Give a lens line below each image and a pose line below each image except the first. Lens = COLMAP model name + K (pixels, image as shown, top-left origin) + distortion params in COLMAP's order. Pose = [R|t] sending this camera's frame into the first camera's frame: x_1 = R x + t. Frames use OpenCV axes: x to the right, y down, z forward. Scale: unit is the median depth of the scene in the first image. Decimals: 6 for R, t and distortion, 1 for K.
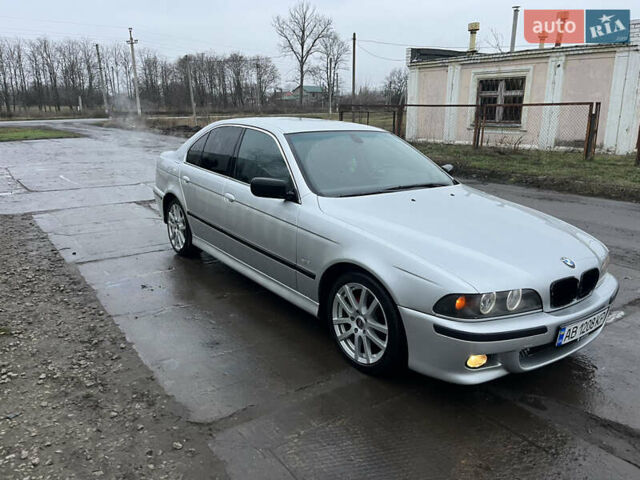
lens RADIAL K [[483.7, 0, 315.6], [0, 483.7, 236.0], [0, 0, 1]] dist [0.080973, -0.109927]
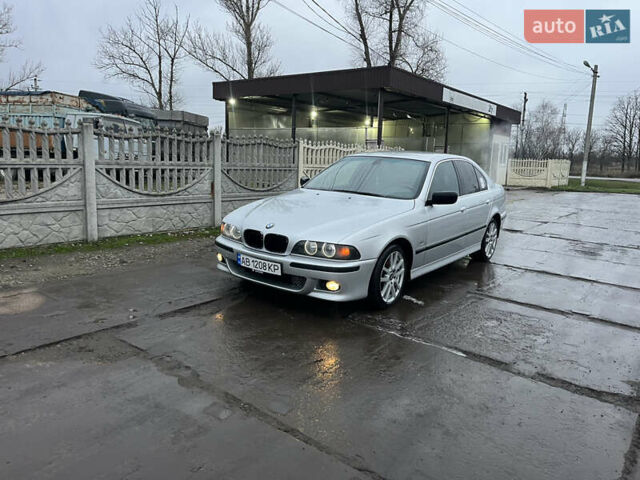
lens RADIAL K [[483.7, 0, 323.6], [0, 483.7, 235.4], [0, 0, 1]] dist [0.080973, -0.109927]
pose [[0.297536, 0.166141, -0.940143, 1.133134], [-0.282125, 0.956064, 0.079668, -0.050339], [0.912073, 0.241533, 0.331336, 0.353062]]
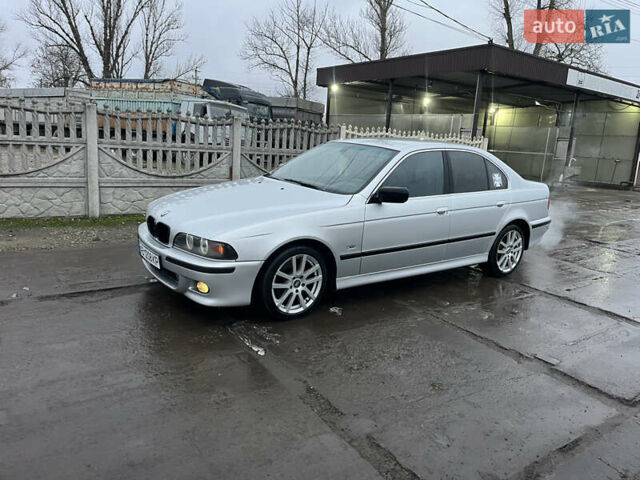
lens RADIAL K [[483.7, 0, 320.4], [0, 483.7, 233.6], [0, 0, 1]] dist [0.080973, -0.109927]
pose [[-0.003889, 0.195135, -0.980769, 1.068860], [-0.318416, 0.929485, 0.186195, -0.168663], [0.947943, 0.313017, 0.058519, 0.753487]]
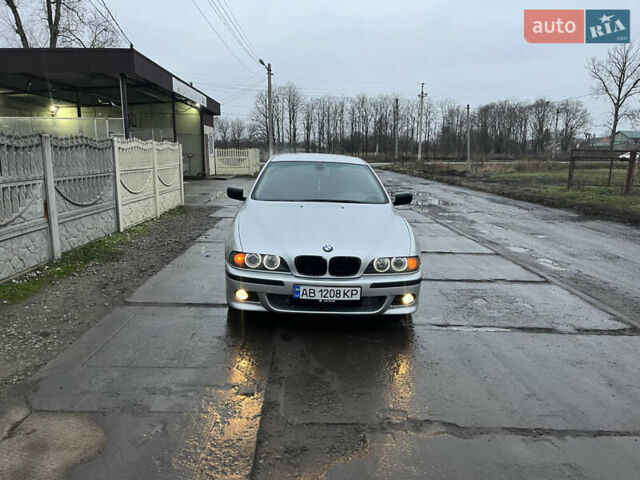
lens RADIAL K [[483.7, 0, 319.8], [0, 483.7, 241.2], [0, 0, 1]] dist [0.080973, -0.109927]
pose [[0.831491, 0.111336, -0.544267, 0.696461], [-0.155070, 0.987285, -0.034944, 0.047475], [0.533456, 0.113455, 0.838184, -0.115334]]
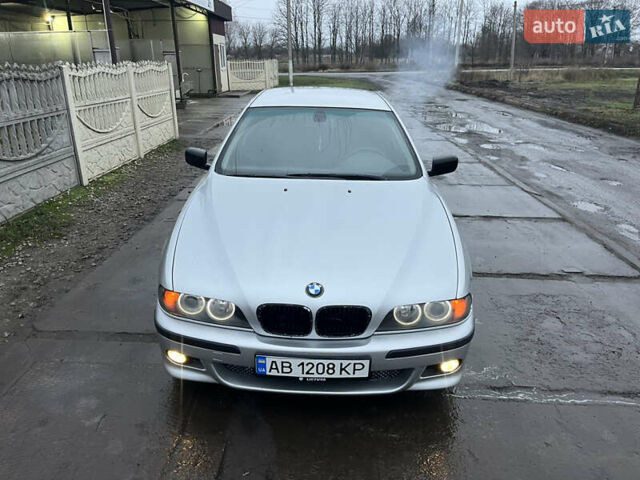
lens RADIAL K [[483.7, 0, 315.6], [0, 483.7, 241.4], [0, 0, 1]] dist [0.080973, -0.109927]
pose [[0.795583, 0.213898, -0.566830, 0.532781], [-0.155684, 0.976363, 0.149926, -0.083611], [0.585500, -0.031032, 0.810078, 0.180753]]
